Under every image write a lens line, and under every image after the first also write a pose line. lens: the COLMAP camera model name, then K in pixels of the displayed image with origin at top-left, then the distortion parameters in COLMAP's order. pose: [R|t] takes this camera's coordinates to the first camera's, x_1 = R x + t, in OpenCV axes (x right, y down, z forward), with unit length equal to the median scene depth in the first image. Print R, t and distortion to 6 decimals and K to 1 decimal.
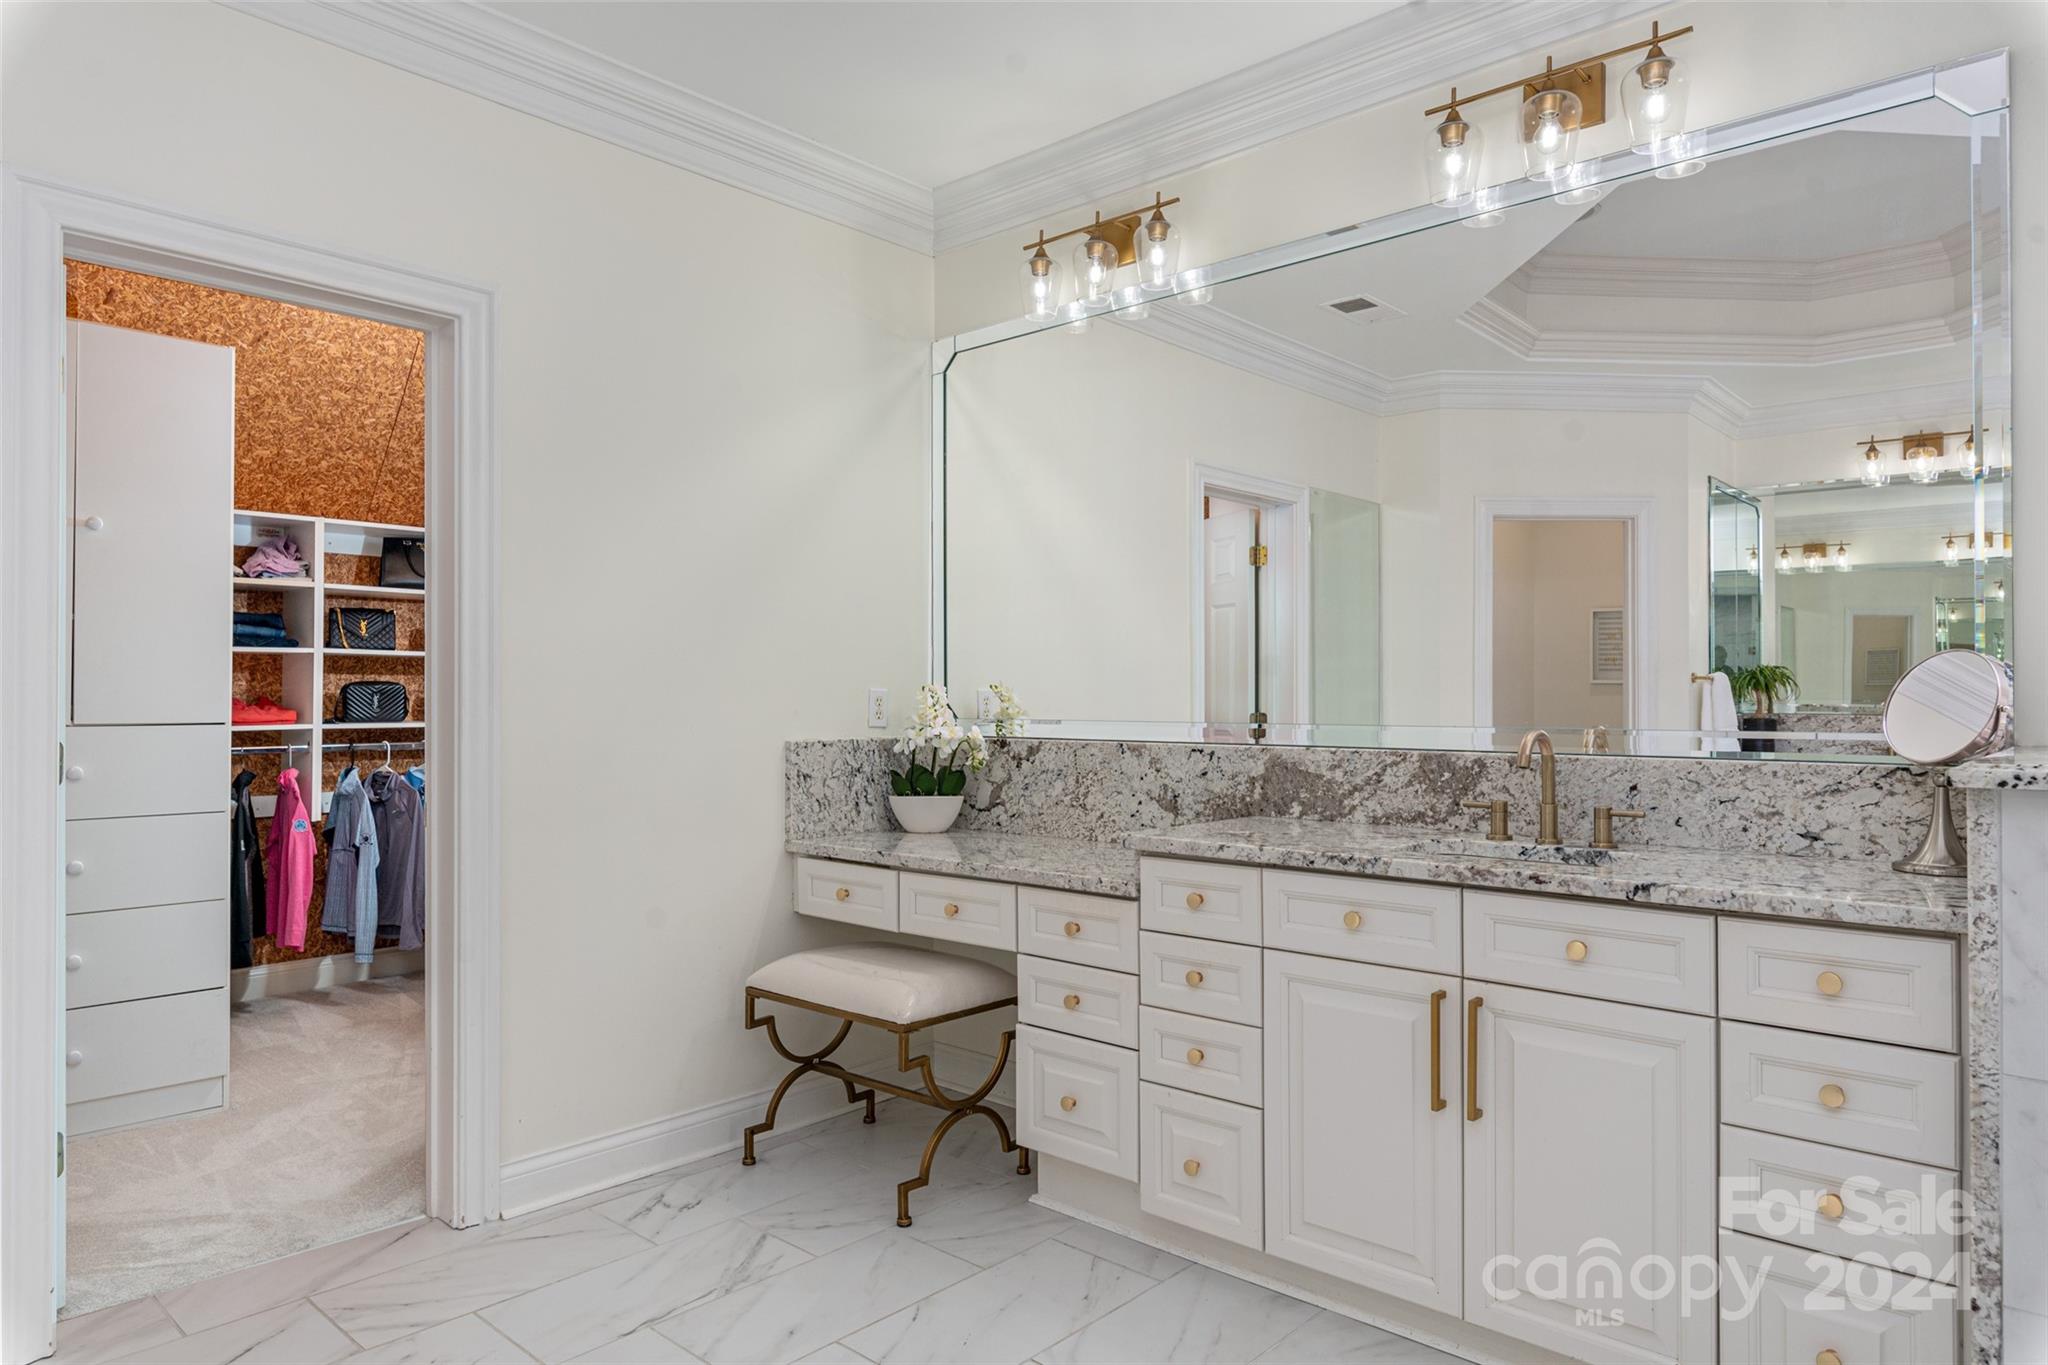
lens RADIAL K [[1291.3, 0, 1026.0], [0, 1291.3, 682.2], [0, 0, 1]] dist [0.001292, -0.001261]
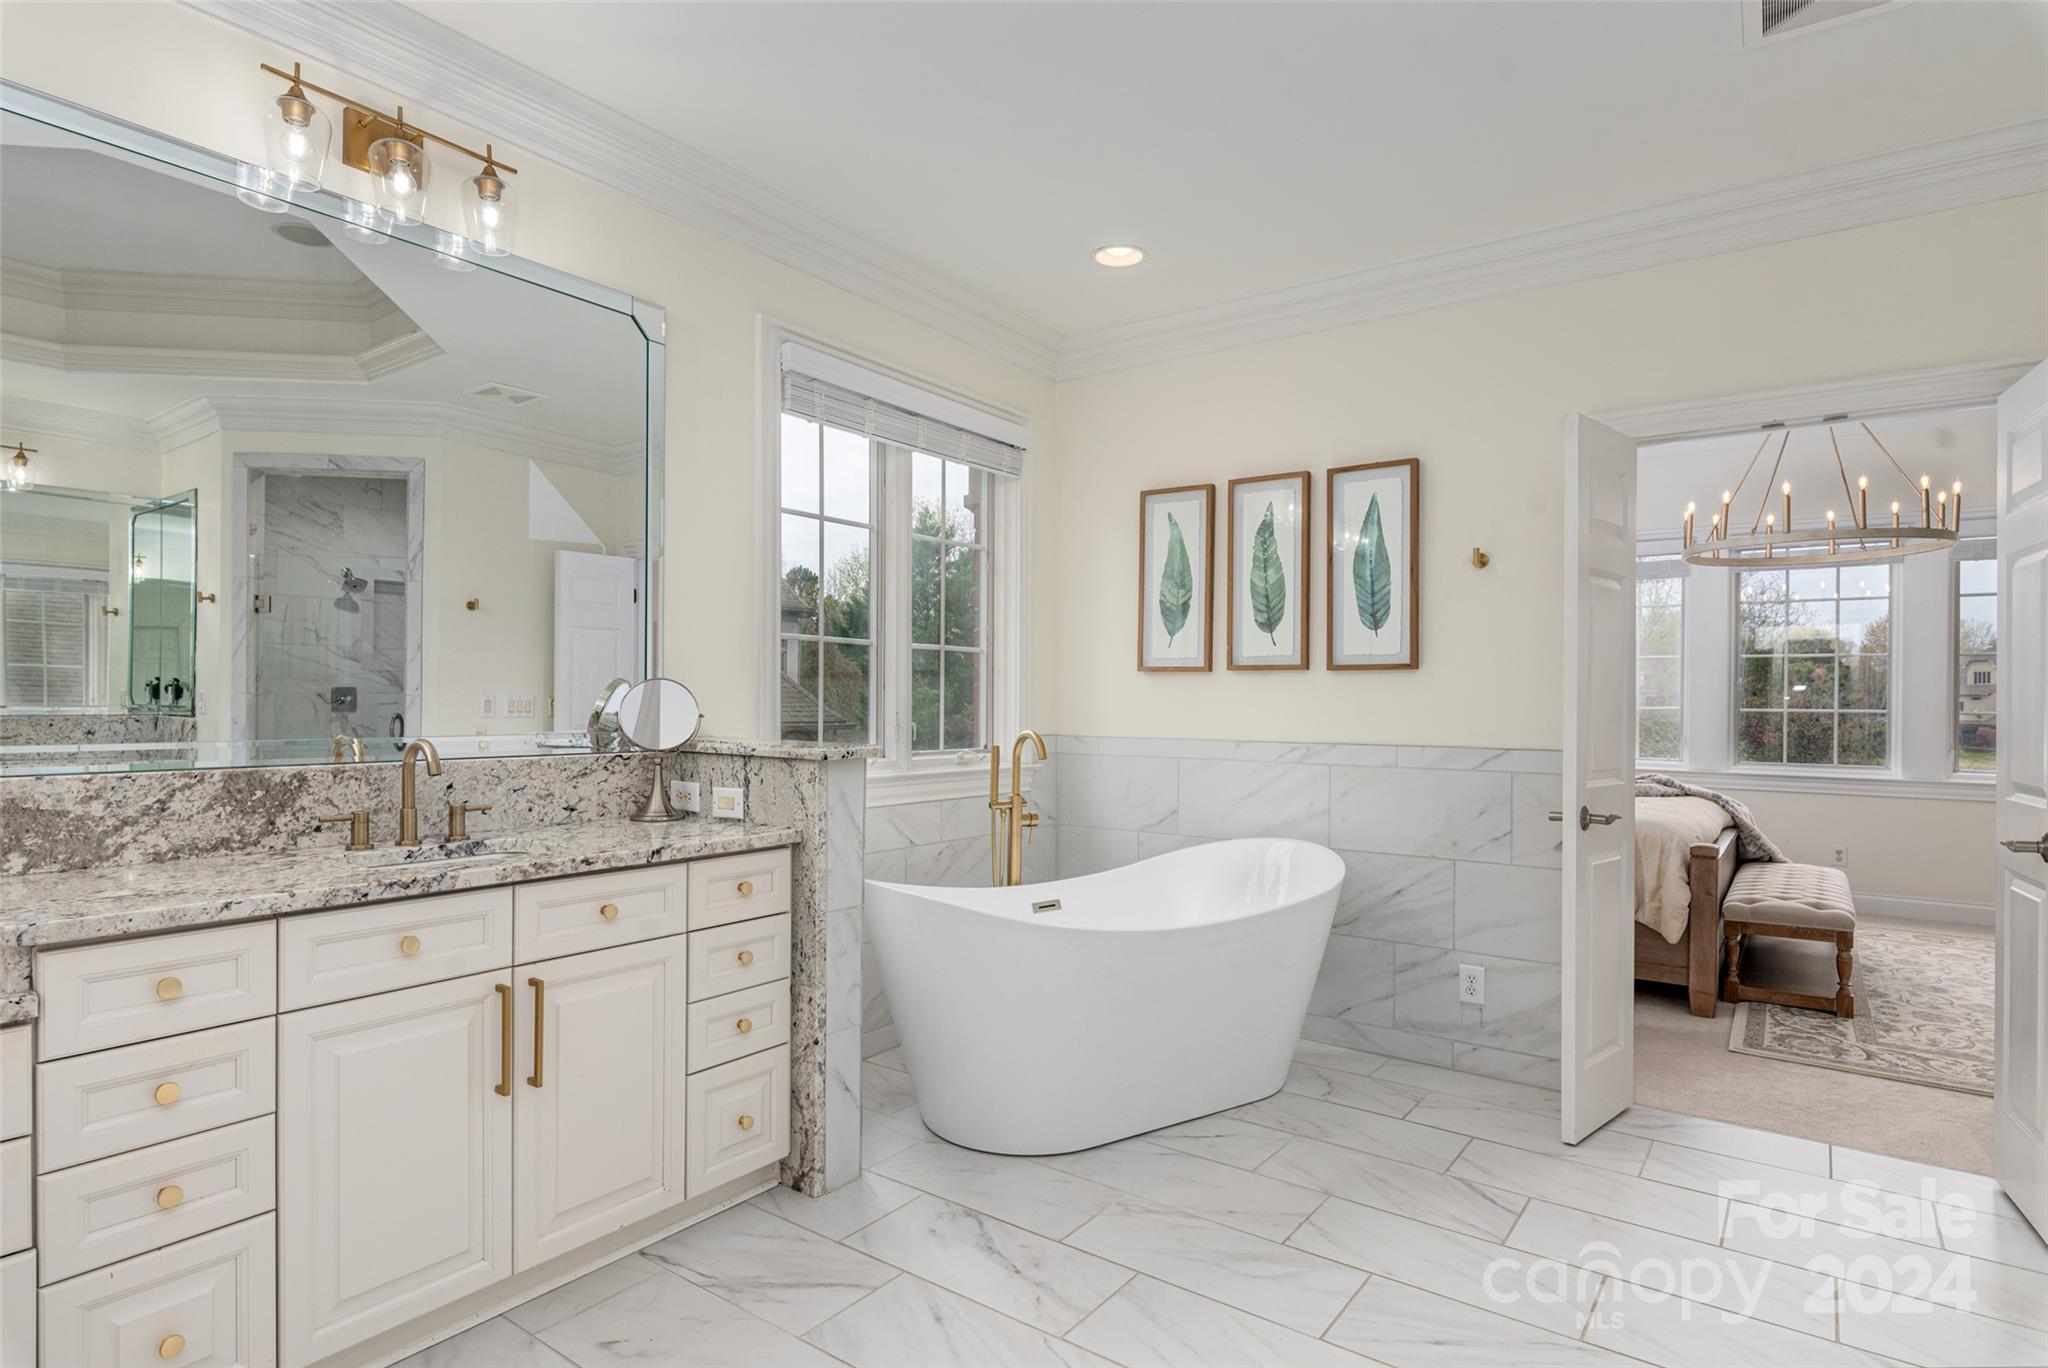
lens RADIAL K [[1078.7, 0, 1022.7], [0, 1078.7, 698.5], [0, 0, 1]] dist [0.001228, -0.000012]
pose [[-0.111269, 0.000480, 0.993790, -0.564612], [-0.018604, 0.999824, -0.002565, -0.004642], [-0.993616, -0.018774, -0.111240, 0.611644]]
